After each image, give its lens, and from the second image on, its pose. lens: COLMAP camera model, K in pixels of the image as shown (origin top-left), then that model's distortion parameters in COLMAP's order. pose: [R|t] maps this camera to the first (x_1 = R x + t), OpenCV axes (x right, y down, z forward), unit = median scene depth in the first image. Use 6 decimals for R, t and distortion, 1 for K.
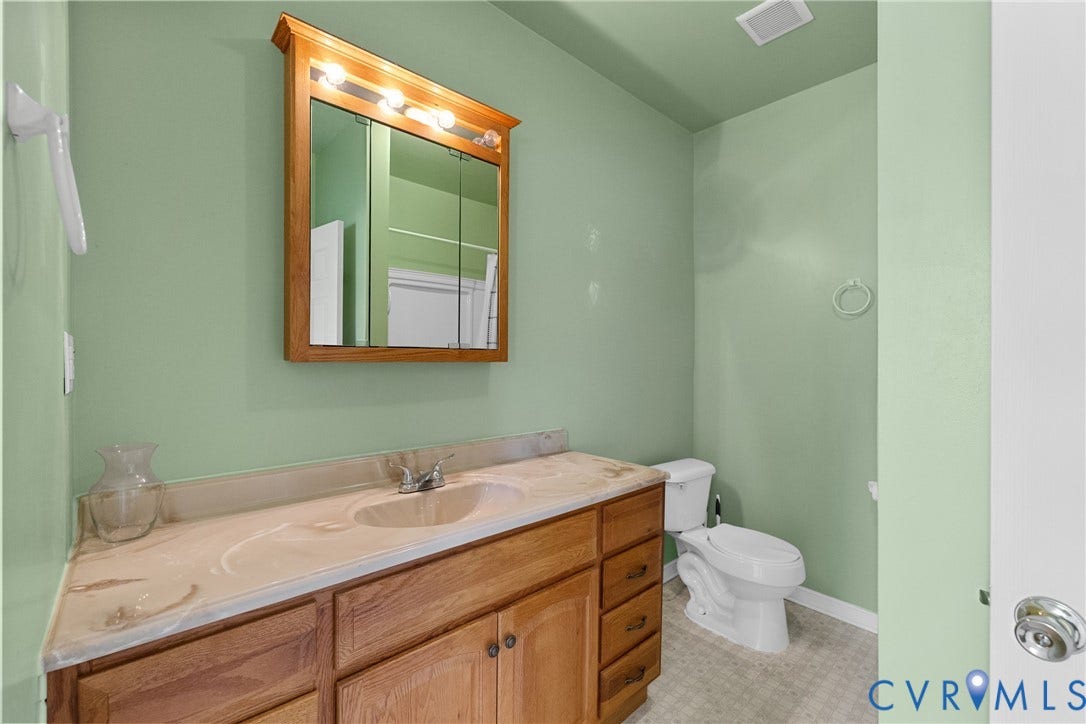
lens RADIAL K [[453.6, 0, 543.0], [0, 453.6, 362.0], [0, 0, 1]] dist [-0.000382, 0.000536]
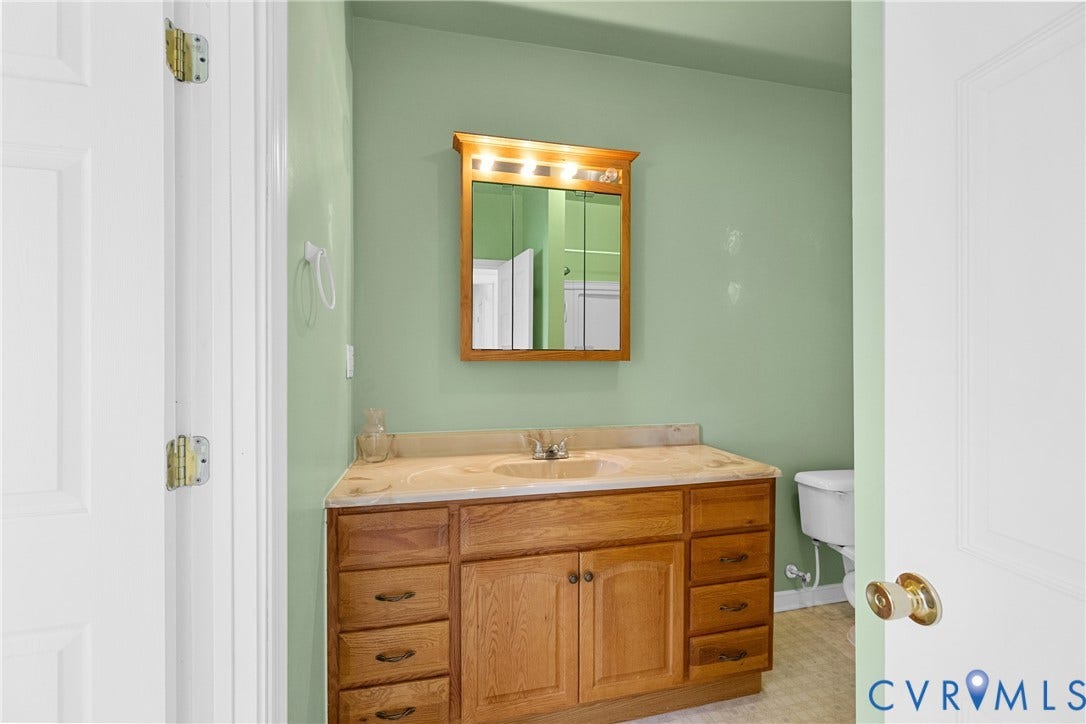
lens RADIAL K [[453.6, 0, 543.0], [0, 453.6, 362.0], [0, 0, 1]] dist [-0.000382, 0.000536]
pose [[0.874423, -0.002695, -0.485156, 0.395553], [0.001204, 0.999994, -0.003384, 0.008394], [0.485162, 0.002375, 0.874421, -0.172398]]
